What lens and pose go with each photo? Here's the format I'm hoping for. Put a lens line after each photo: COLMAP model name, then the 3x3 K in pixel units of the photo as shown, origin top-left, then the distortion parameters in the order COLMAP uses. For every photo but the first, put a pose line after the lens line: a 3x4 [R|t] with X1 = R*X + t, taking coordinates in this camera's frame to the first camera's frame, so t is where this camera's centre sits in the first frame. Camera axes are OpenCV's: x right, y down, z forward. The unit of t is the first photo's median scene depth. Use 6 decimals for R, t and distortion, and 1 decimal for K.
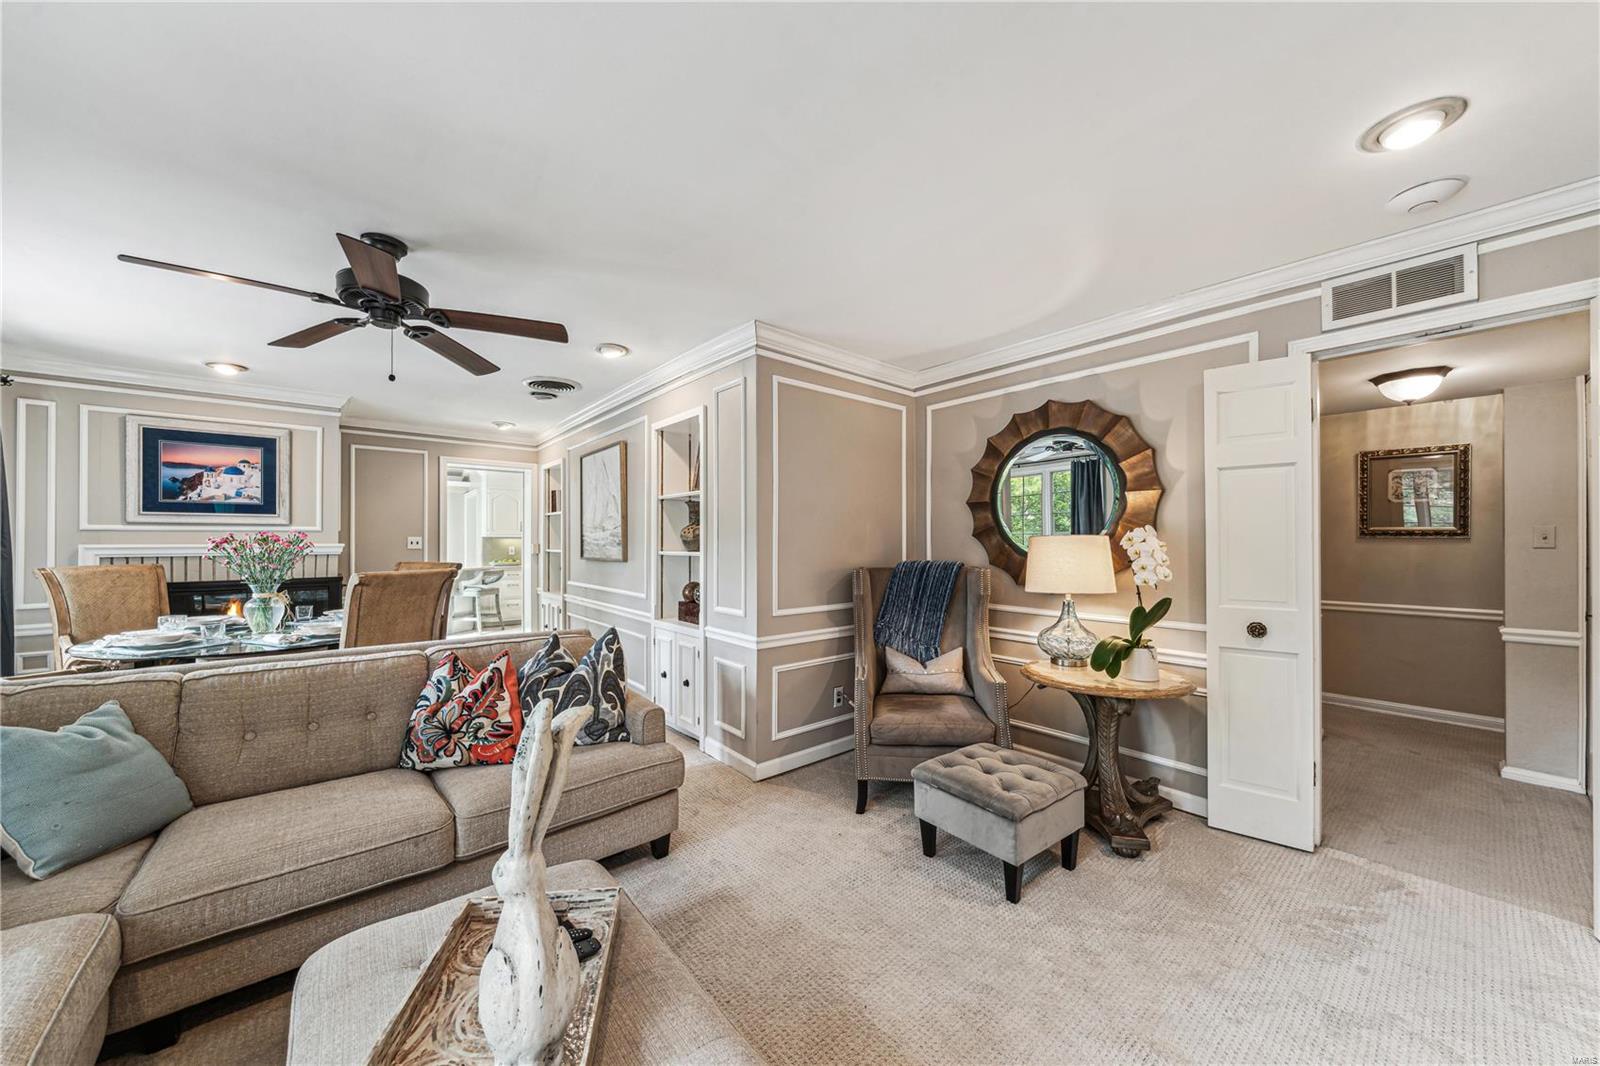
lens RADIAL K [[558.1, 0, 794.8], [0, 558.1, 536.8], [0, 0, 1]] dist [-0.002786, -0.000105]
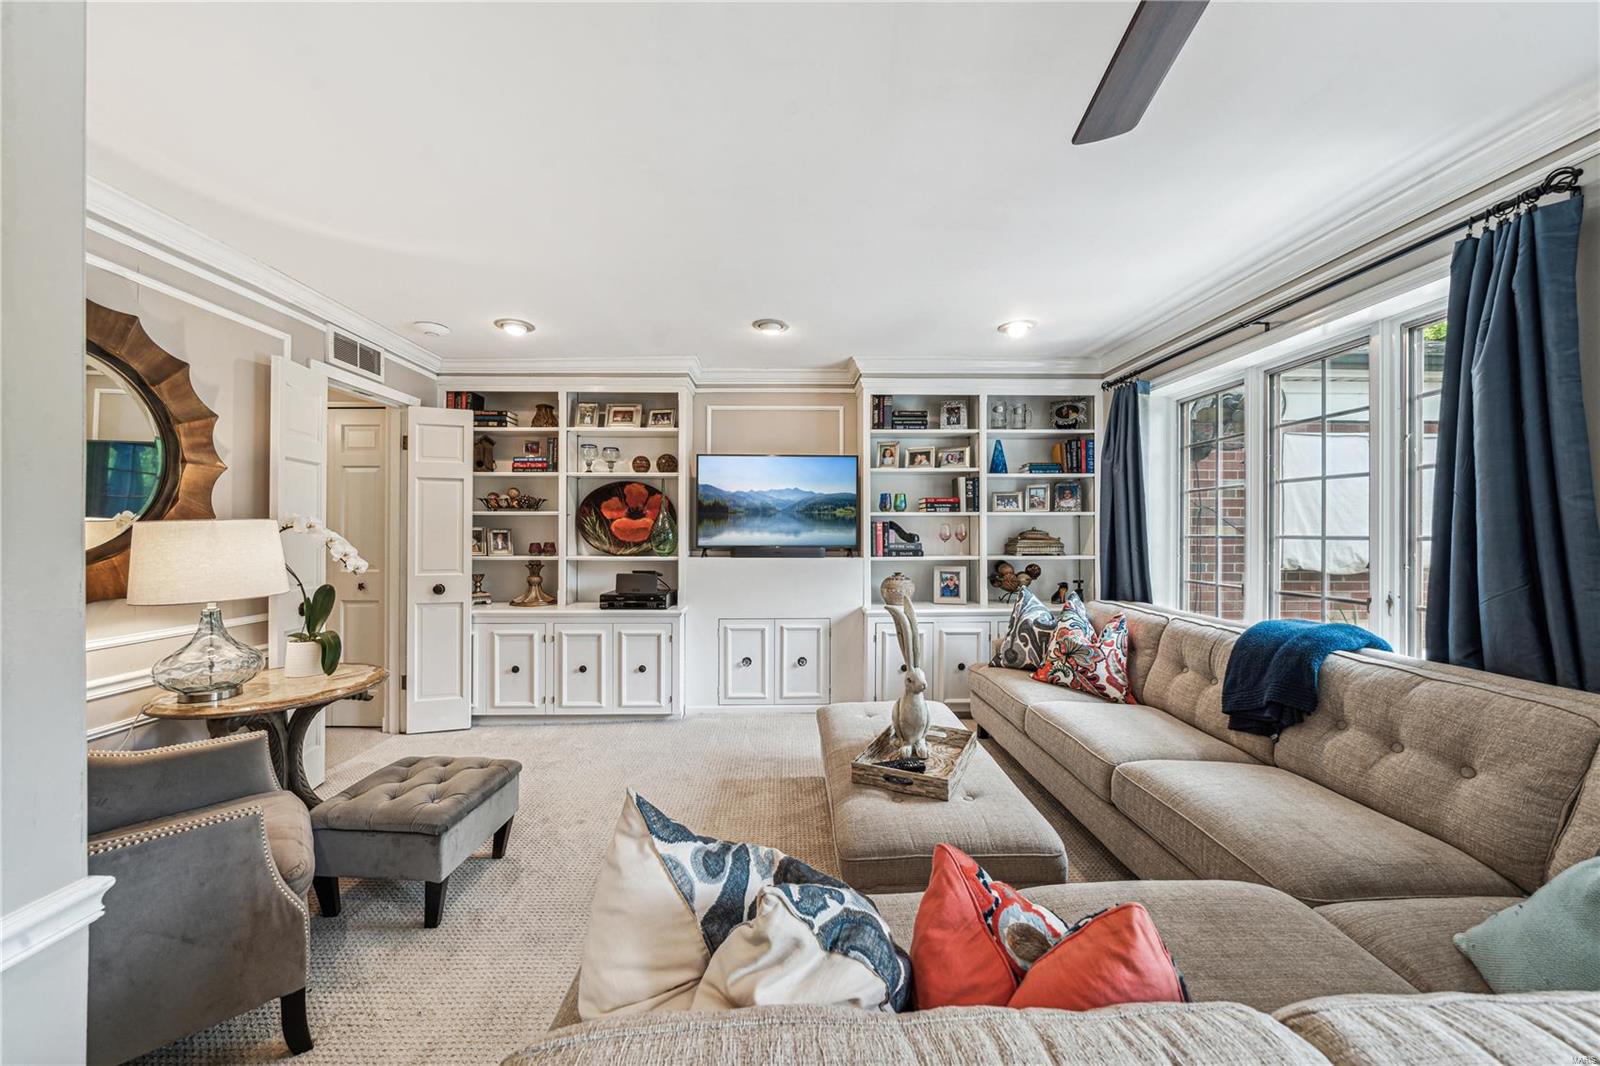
lens RADIAL K [[570.9, 0, 797.9], [0, 570.9, 550.8], [0, 0, 1]] dist [-0.001821, -0.000136]
pose [[-0.778317, -0.021173, 0.627515, -0.481360], [-0.010142, 0.999725, 0.021153, 0.014120], [-0.627790, 0.010099, -0.778317, 0.916853]]
